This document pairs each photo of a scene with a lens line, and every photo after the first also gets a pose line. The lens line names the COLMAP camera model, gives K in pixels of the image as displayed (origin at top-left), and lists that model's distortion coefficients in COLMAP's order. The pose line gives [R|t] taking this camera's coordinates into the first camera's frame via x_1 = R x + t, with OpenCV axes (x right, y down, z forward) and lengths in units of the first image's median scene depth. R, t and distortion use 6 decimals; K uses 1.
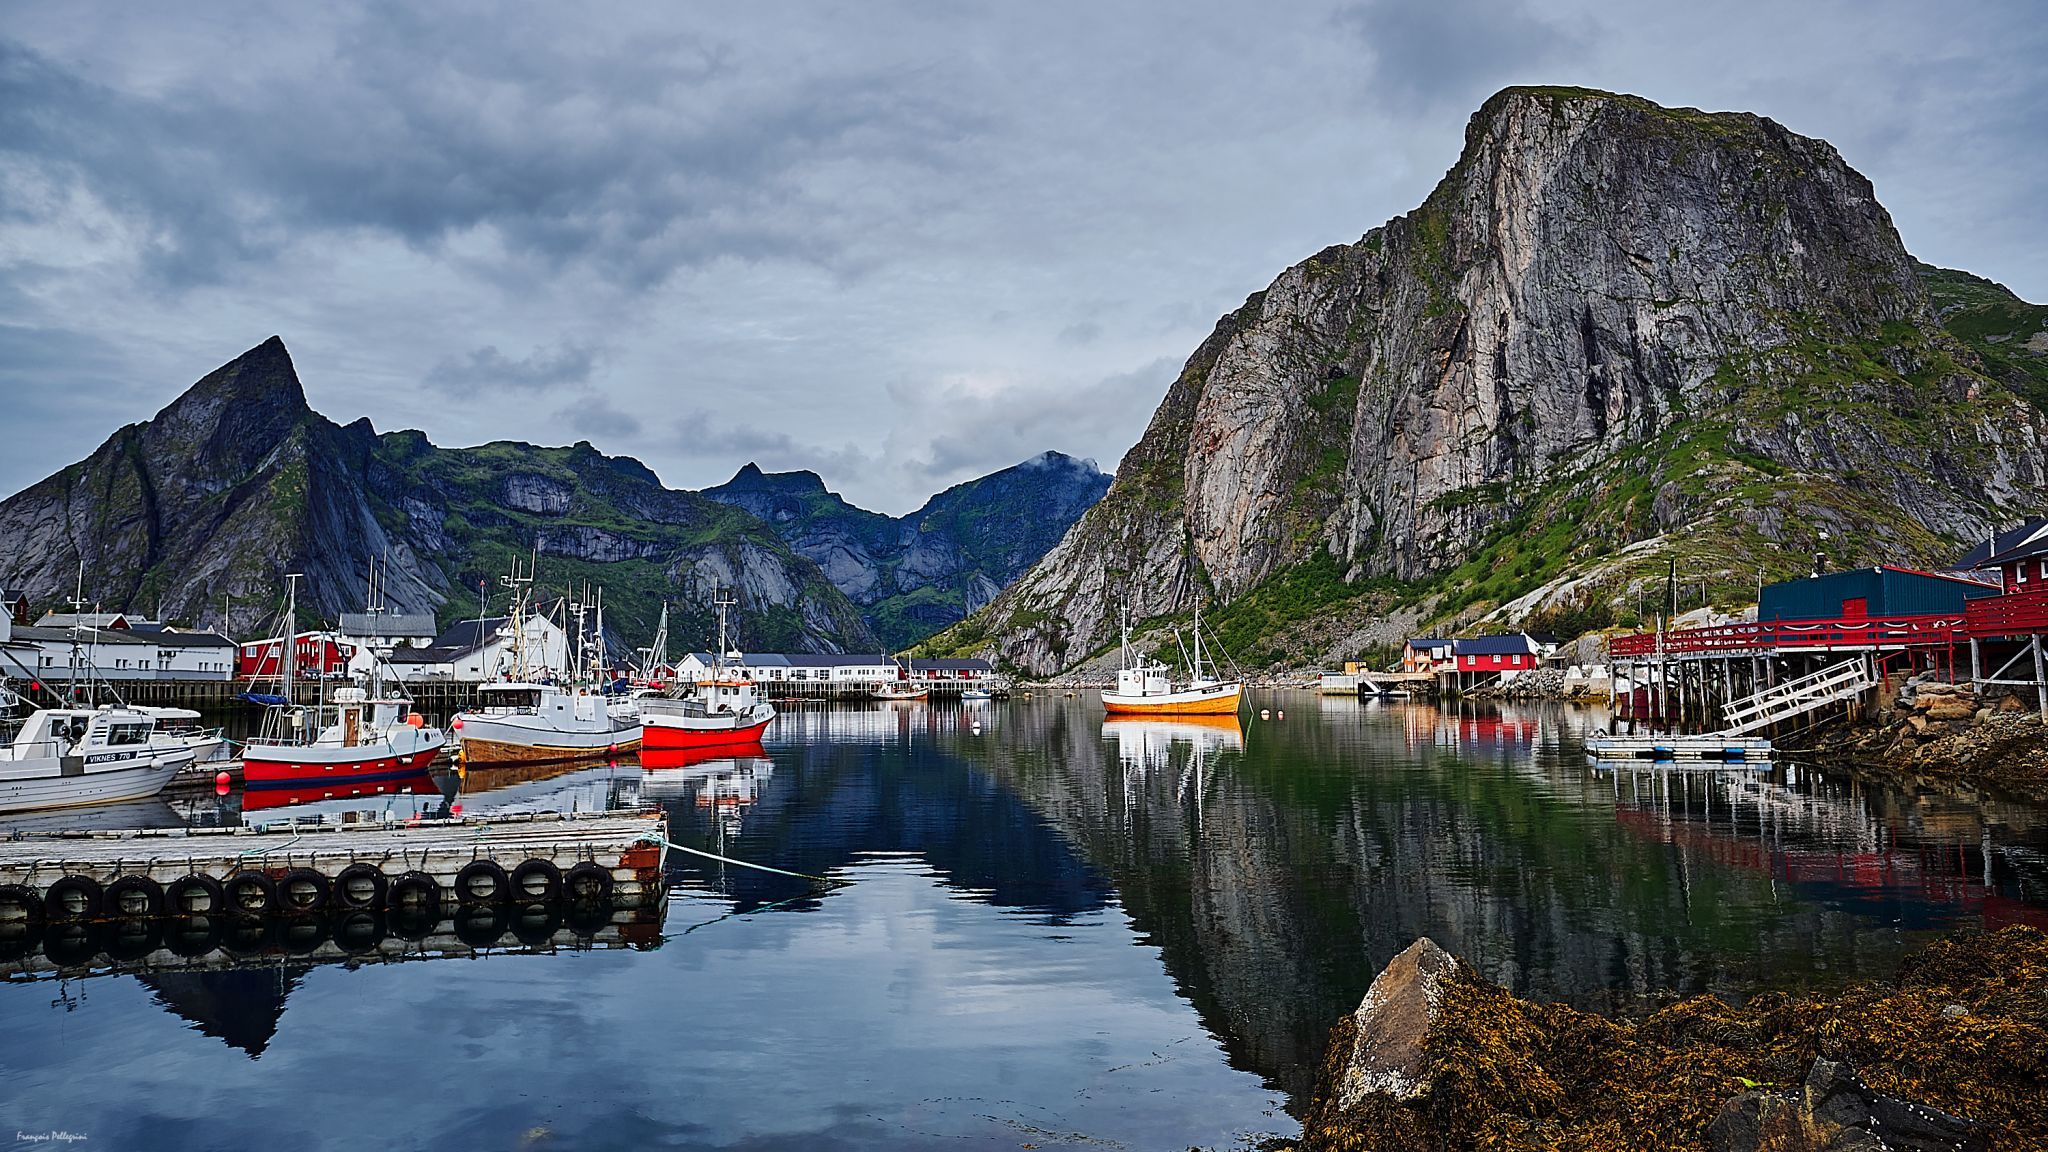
lens RADIAL K [[1323.1, 0, 1065.3], [0, 1323.1, 600.1], [0, 0, 1]] dist [-0.011212, 0.003485]
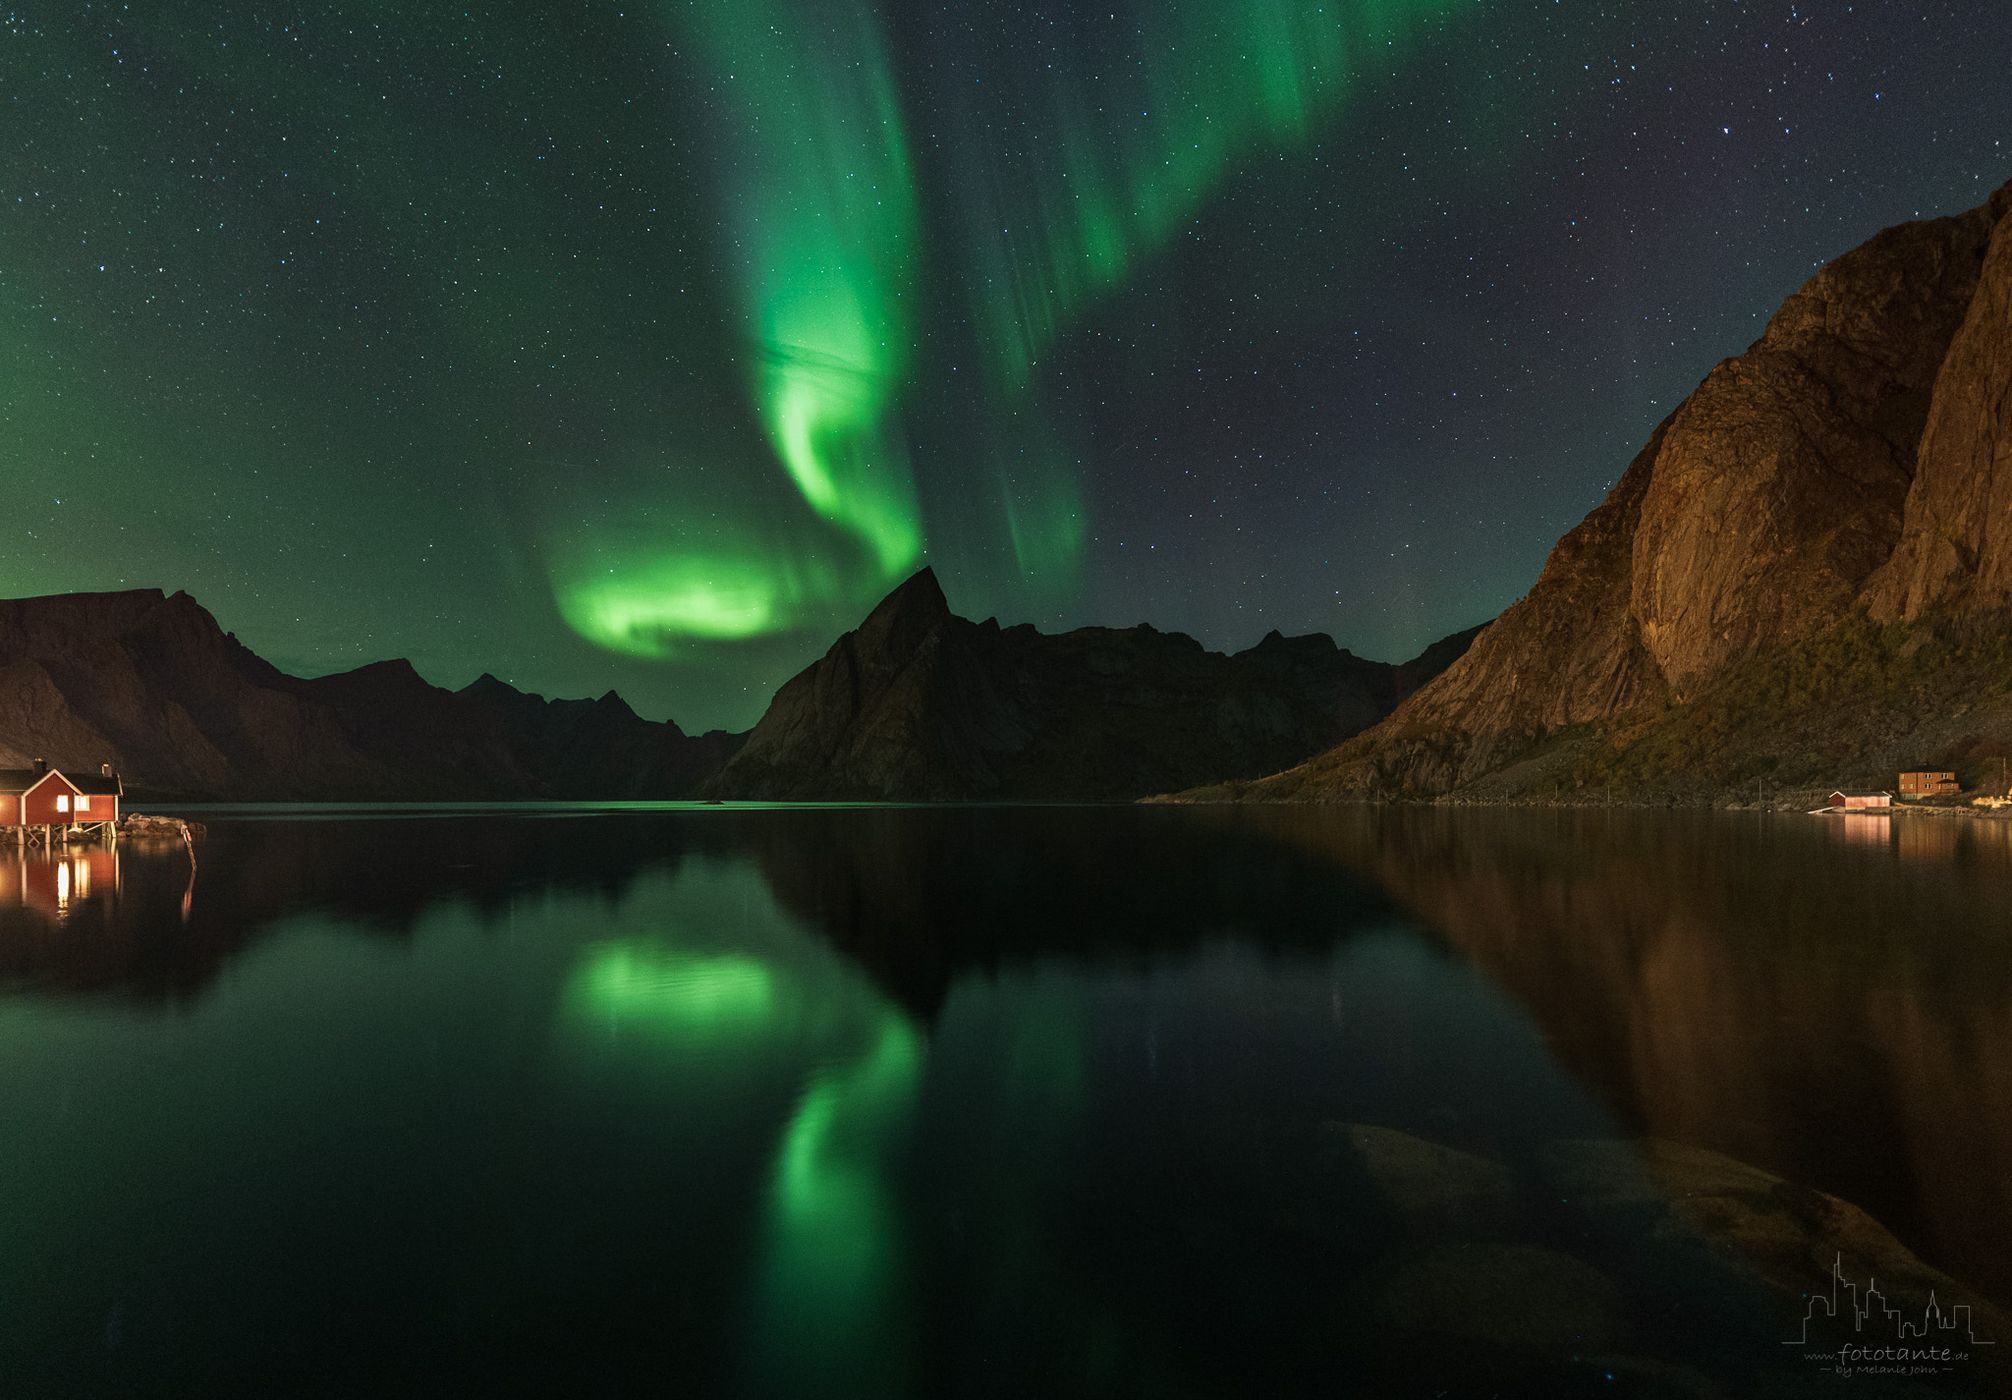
lens RADIAL K [[970.5, 0, 934.6], [0, 970.5, 808.4], [0, 0, 1]] dist [-0.003879, 0.001044]
pose [[0.841525, 0.013994, -0.540038, 0.055121], [0.026375, 0.997408, 0.066944, 0.013614], [0.539575, -0.070579, 0.838974, 0.263825]]
